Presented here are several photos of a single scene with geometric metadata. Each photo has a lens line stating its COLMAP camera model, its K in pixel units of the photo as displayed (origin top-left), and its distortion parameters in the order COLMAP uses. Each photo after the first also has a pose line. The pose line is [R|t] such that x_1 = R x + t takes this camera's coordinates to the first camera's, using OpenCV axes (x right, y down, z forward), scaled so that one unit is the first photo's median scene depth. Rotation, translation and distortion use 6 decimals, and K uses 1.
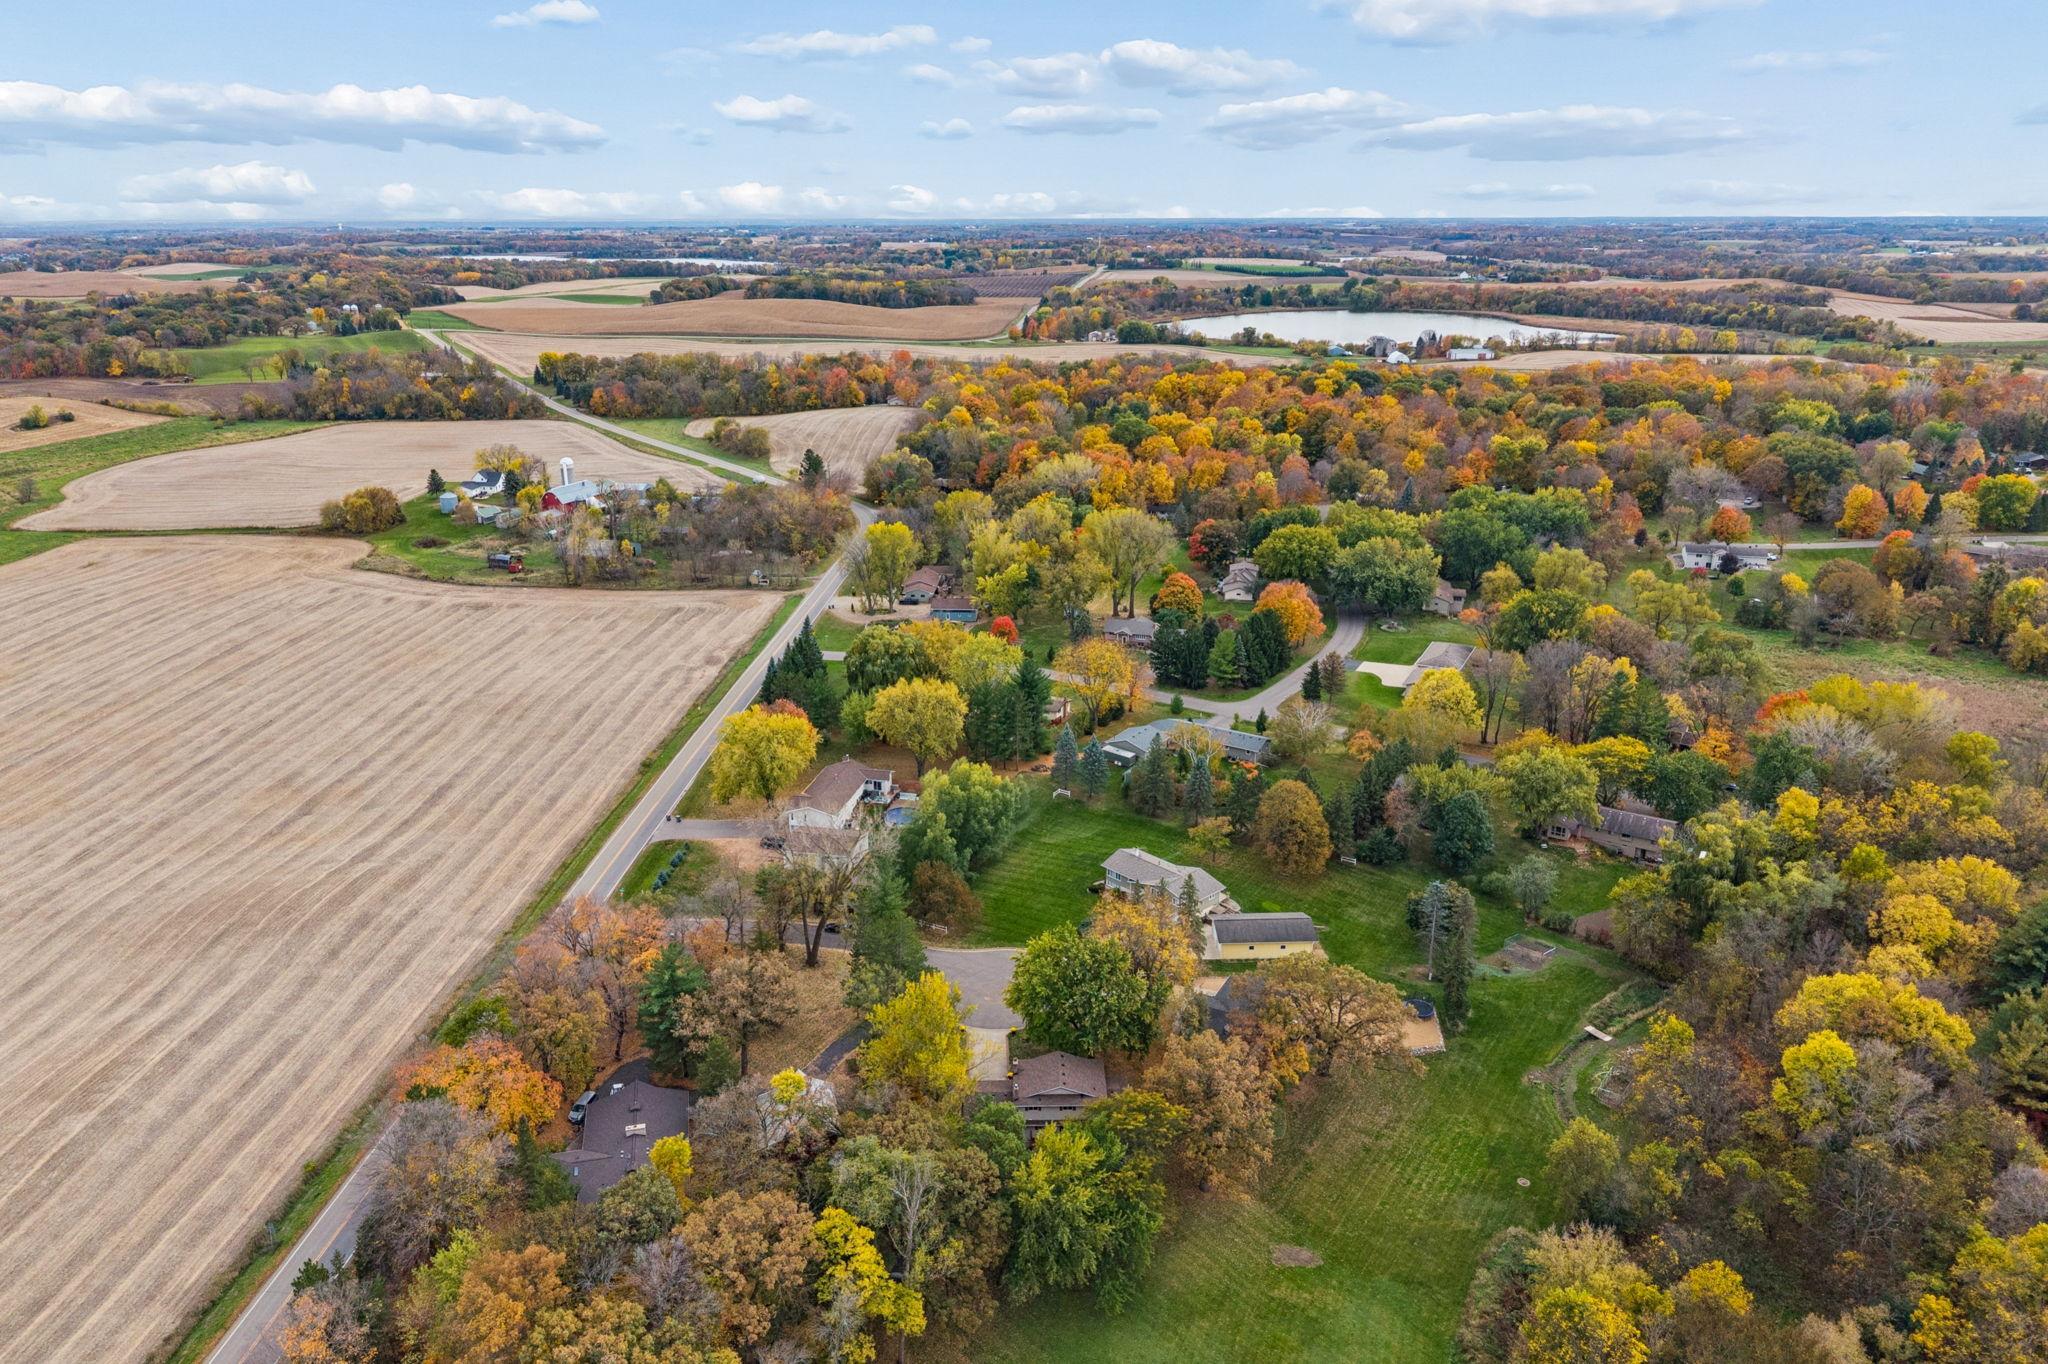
lens RADIAL K [[1374.2, 0, 1030.4], [0, 1374.2, 686.3], [0, 0, 1]] dist [0.026272, -0.037511]
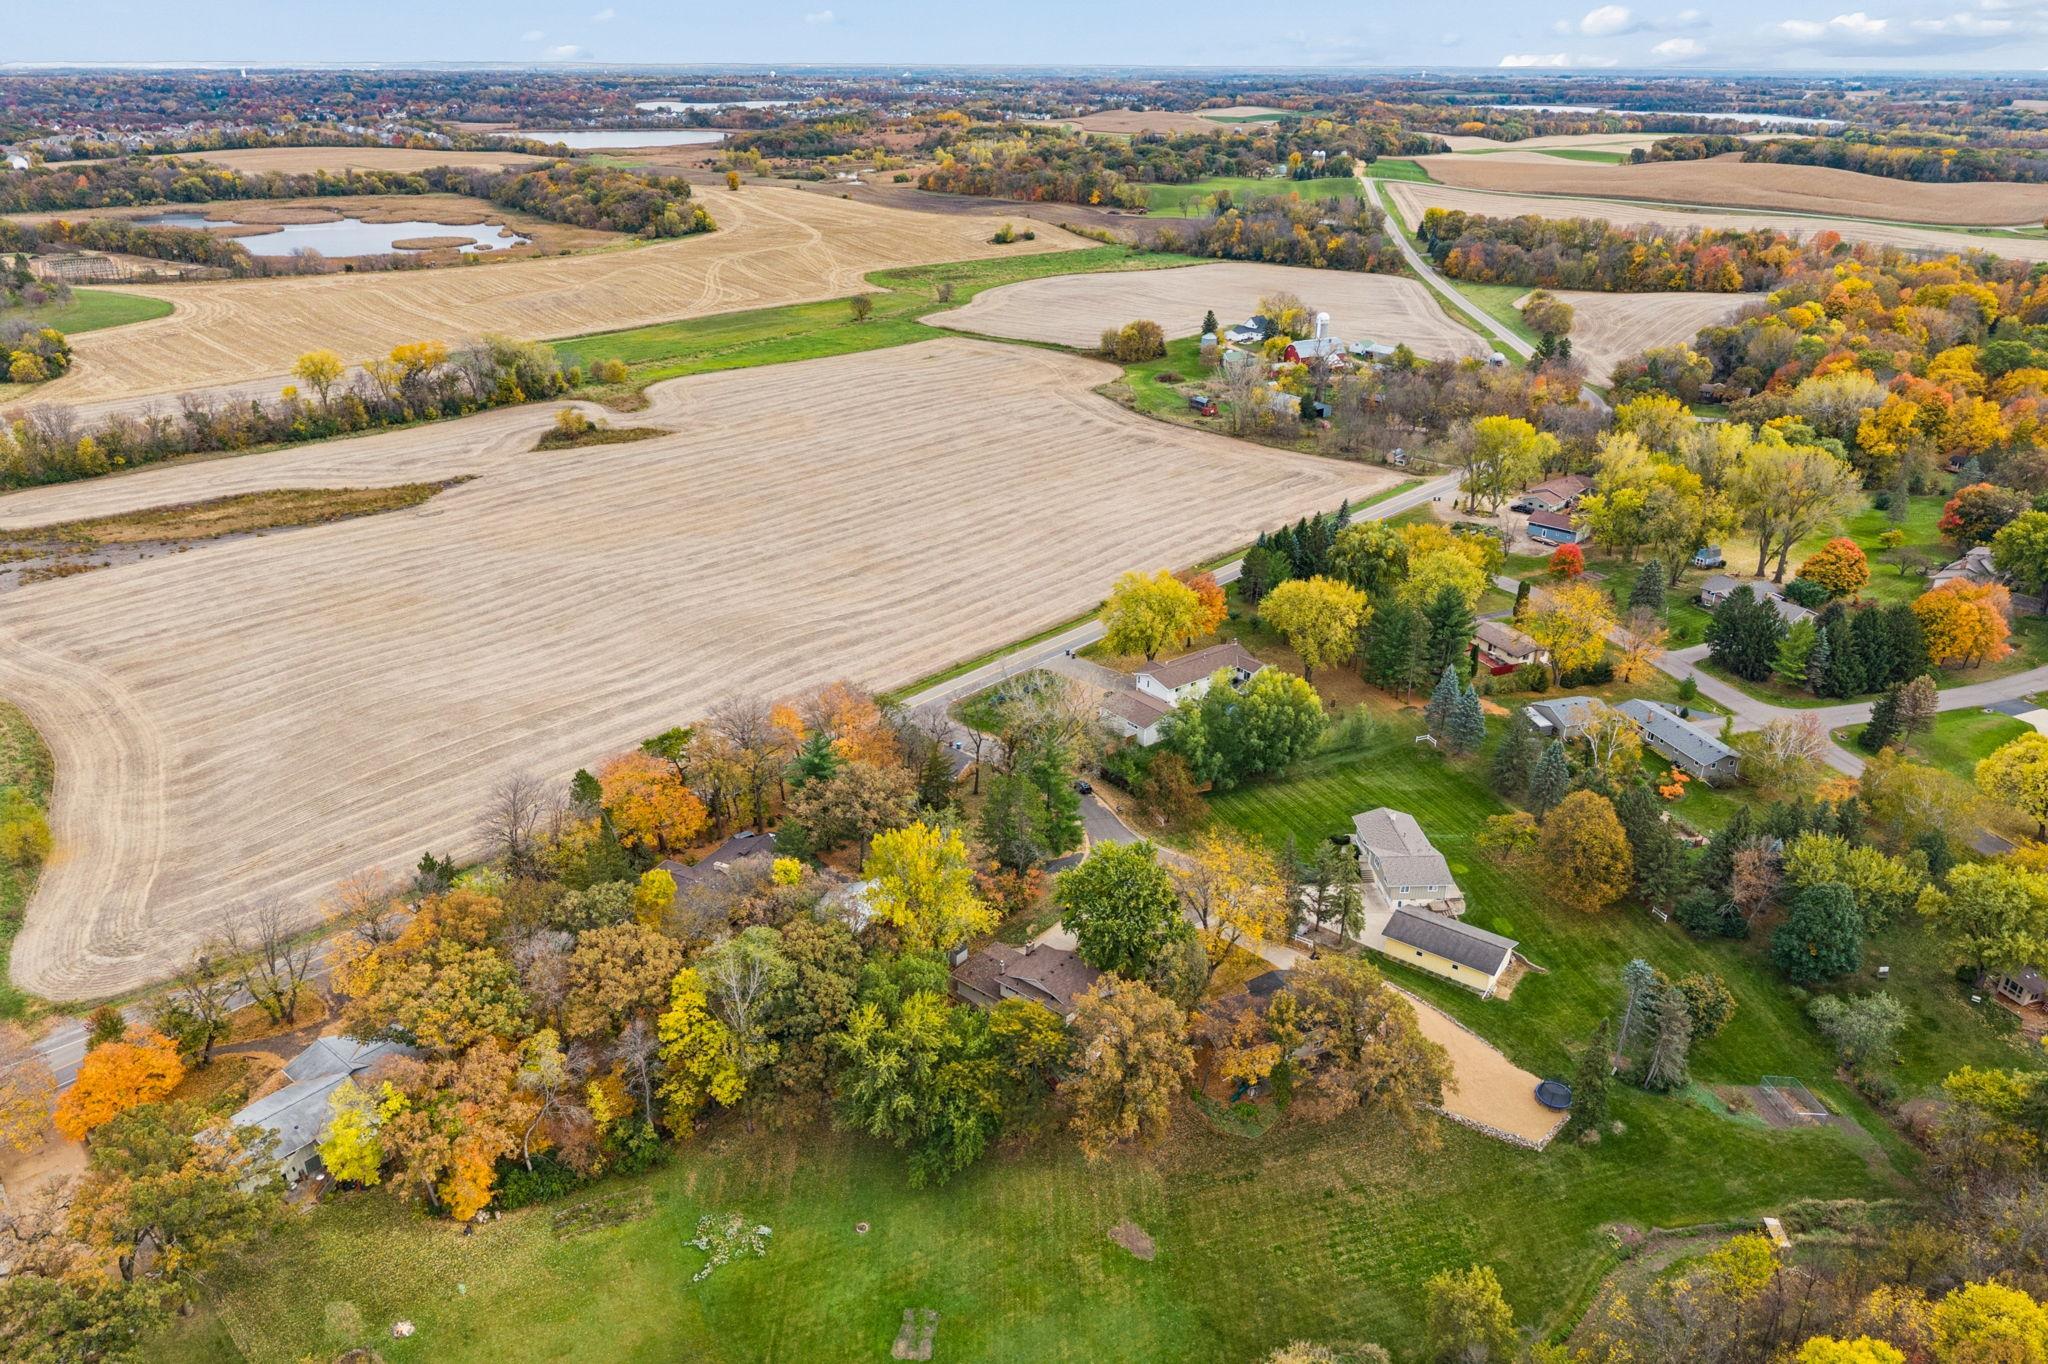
lens RADIAL K [[1374.2, 0, 1030.4], [0, 1374.2, 686.3], [0, 0, 1]] dist [0.026272, -0.037511]
pose [[0.767050, 0.268764, -0.582580, 0.086975], [-0.212161, 0.963201, 0.165018, -0.012210], [0.605493, -0.002976, 0.795845, 0.033955]]
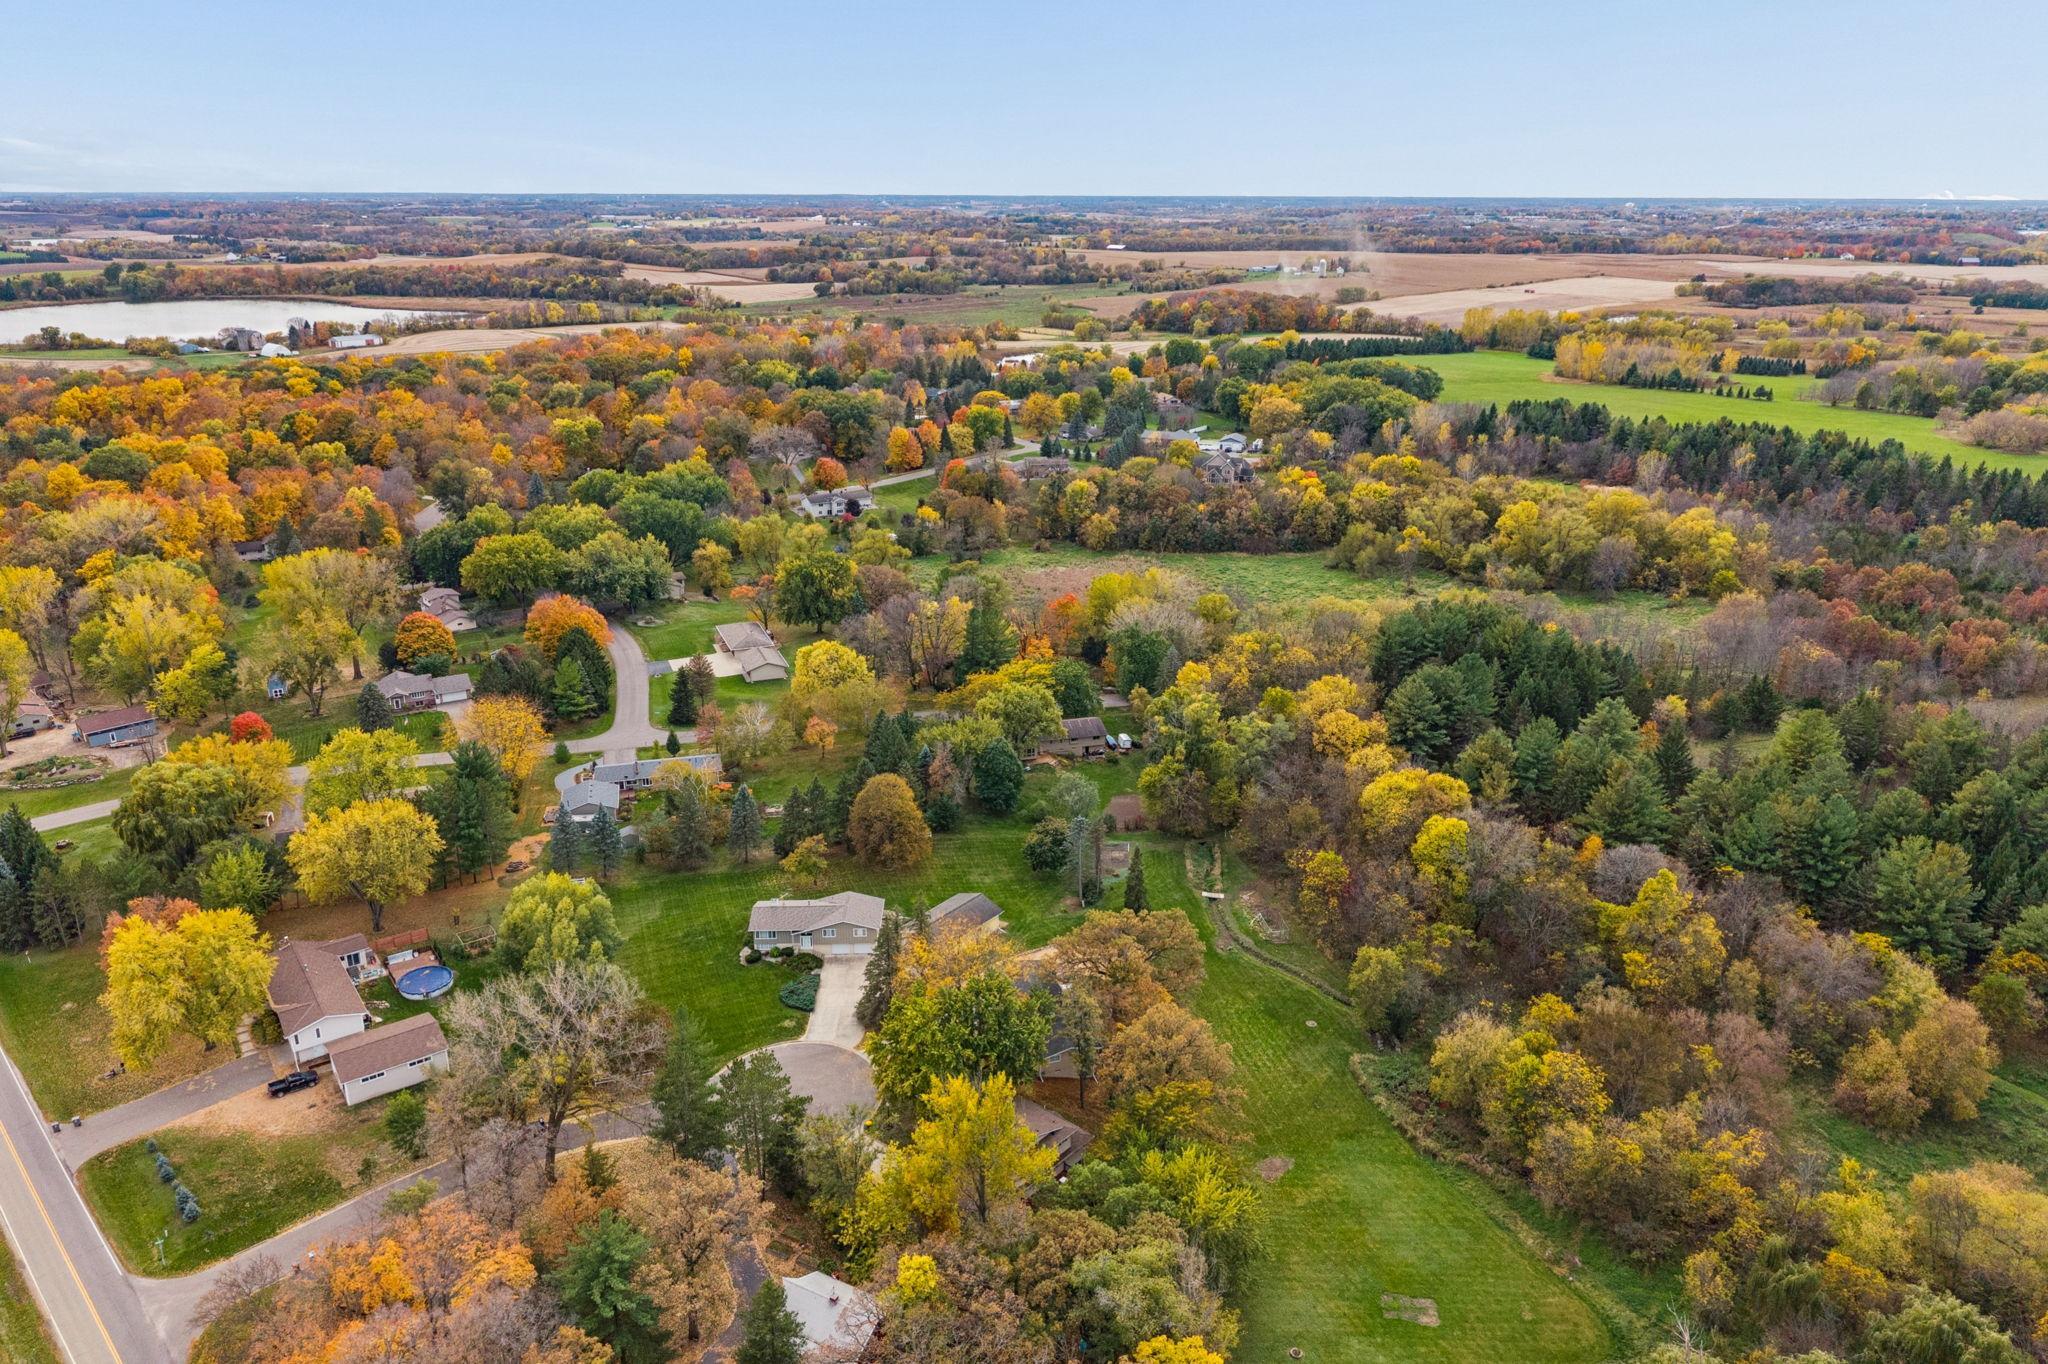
lens RADIAL K [[1374.2, 0, 1030.4], [0, 1374.2, 686.3], [0, 0, 1]] dist [0.026272, -0.037511]
pose [[0.670712, -0.244496, 0.700263, -0.090197], [0.233564, 0.965699, 0.113464, -0.017460], [-0.703984, 0.087454, 0.704811, 0.051839]]
